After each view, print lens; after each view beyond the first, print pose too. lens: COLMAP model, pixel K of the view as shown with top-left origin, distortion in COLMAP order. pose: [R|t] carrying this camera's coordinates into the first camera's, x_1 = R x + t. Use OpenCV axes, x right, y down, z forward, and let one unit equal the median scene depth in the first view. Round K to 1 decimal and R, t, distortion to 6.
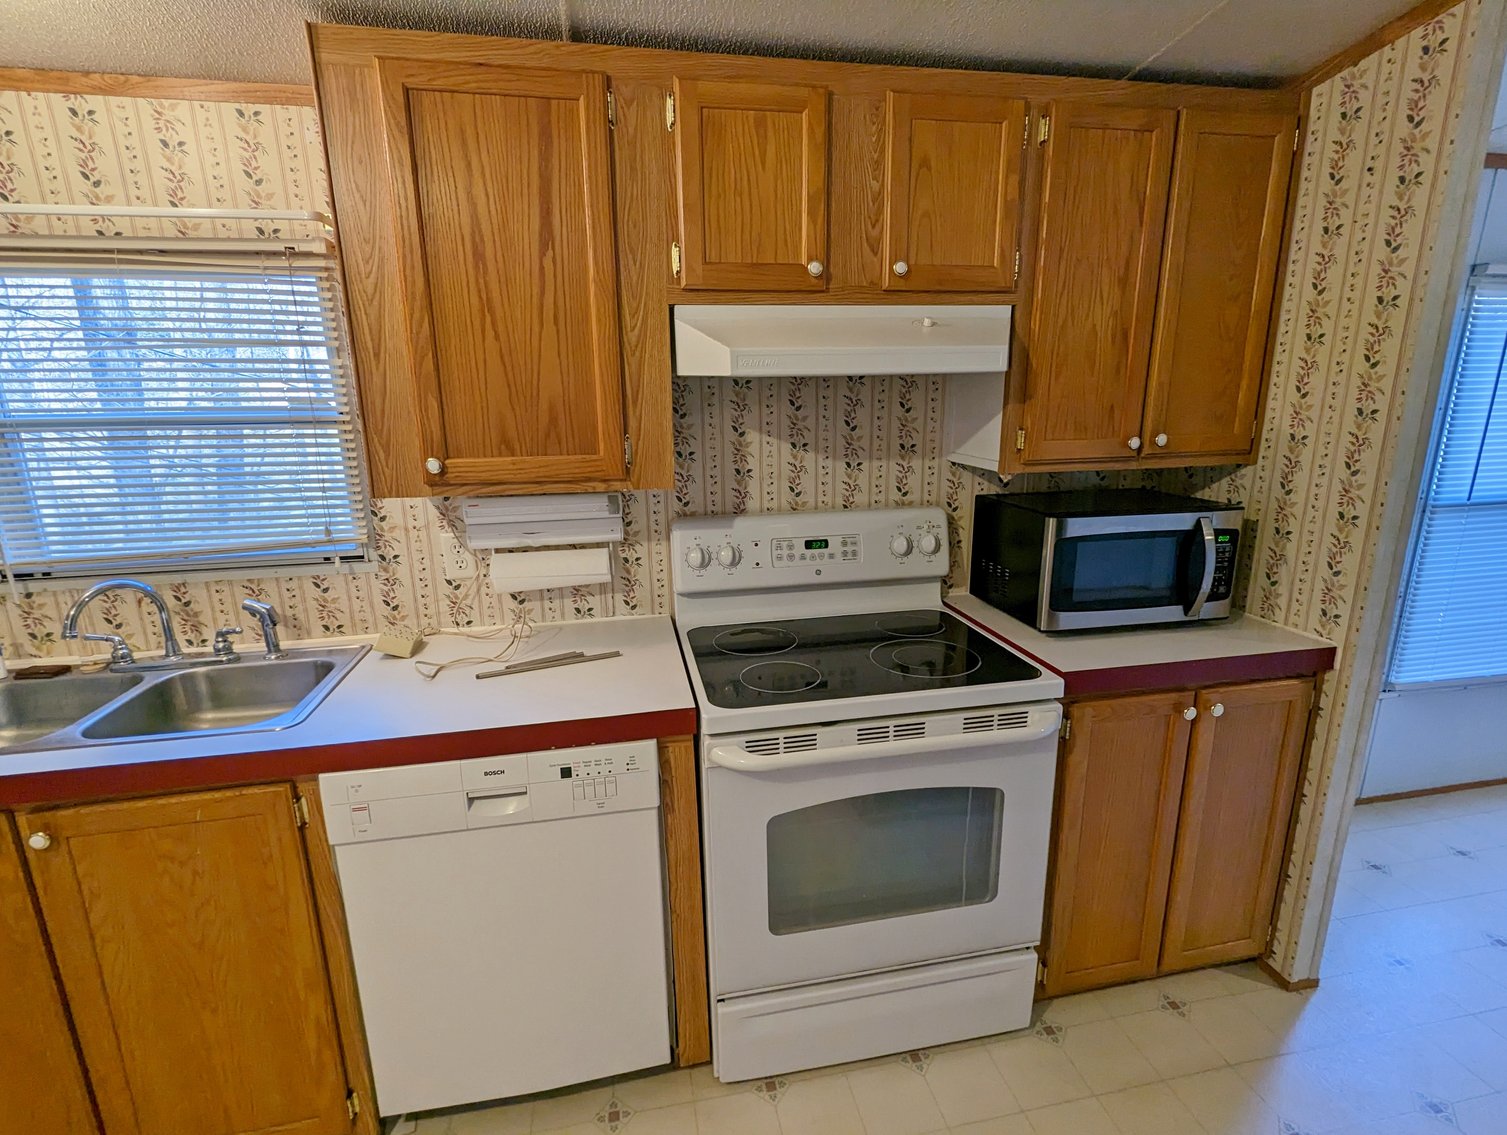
lens RADIAL K [[709.7, 0, 753.5], [0, 709.7, 567.5], [0, 0, 1]] dist [-0.001228, 0.000045]
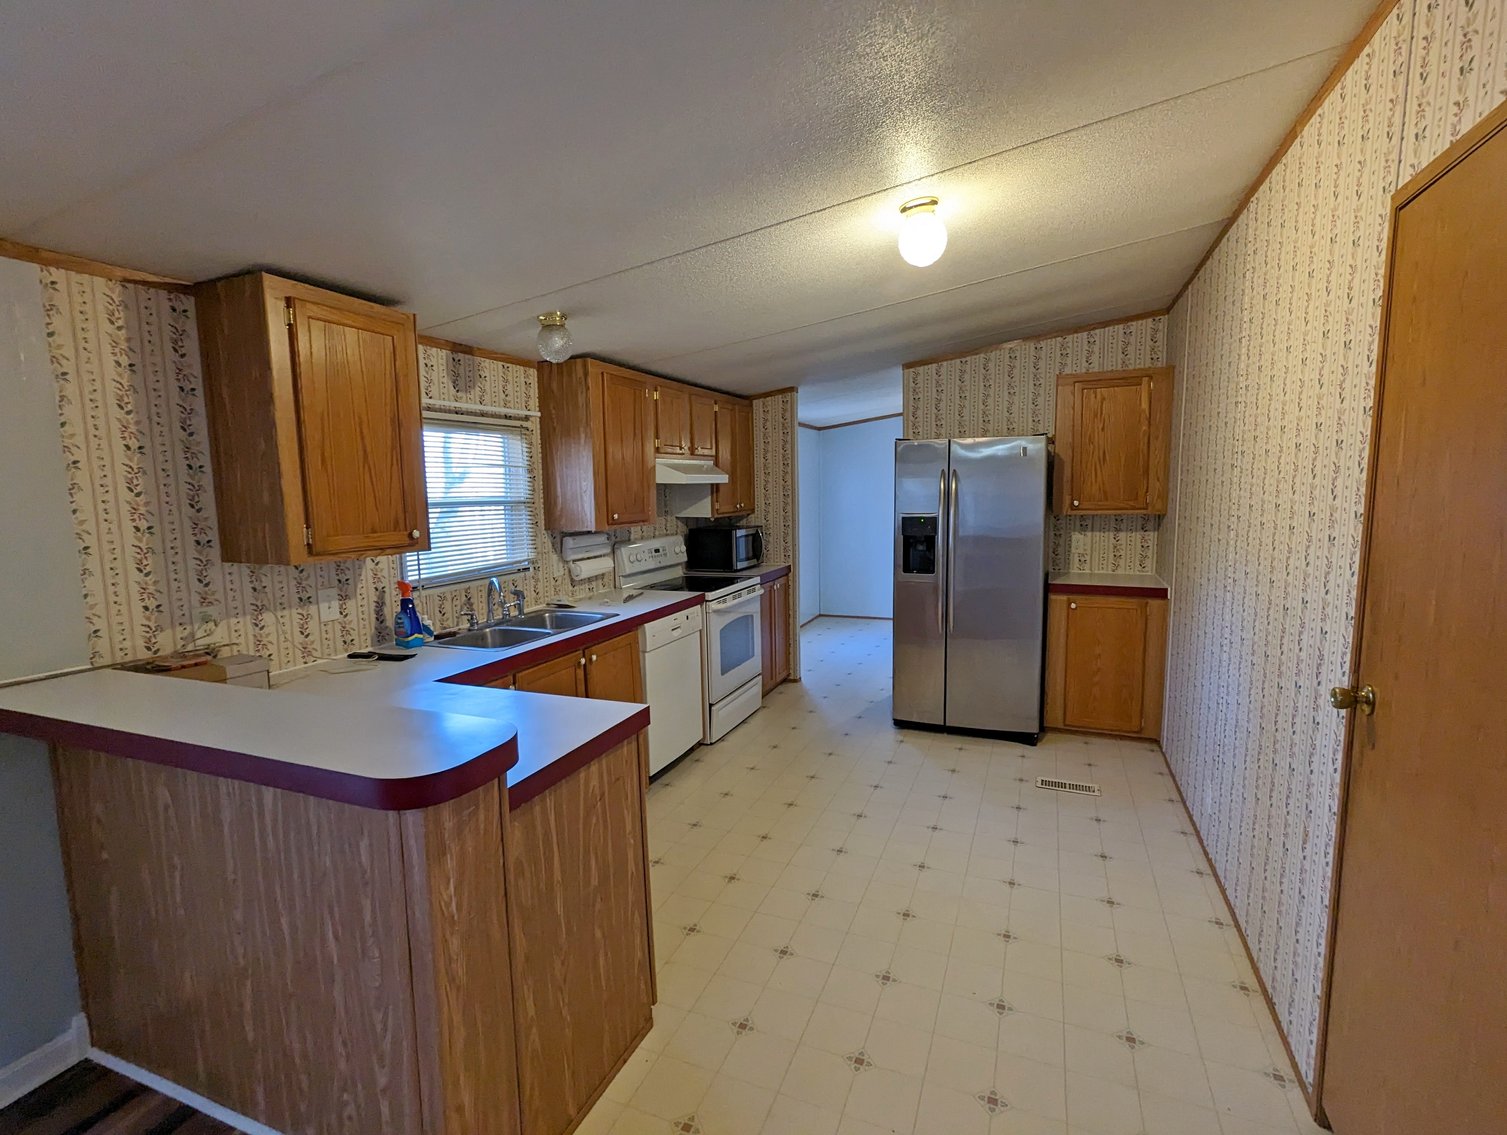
lens RADIAL K [[709.7, 0, 753.5], [0, 709.7, 567.5], [0, 0, 1]] dist [-0.001228, 0.000045]
pose [[0.549659, -0.089726, 0.830556, -1.953411], [0.202911, 0.978781, -0.028547, 0.177226], [-0.810371, 0.184220, 0.556203, -0.675047]]
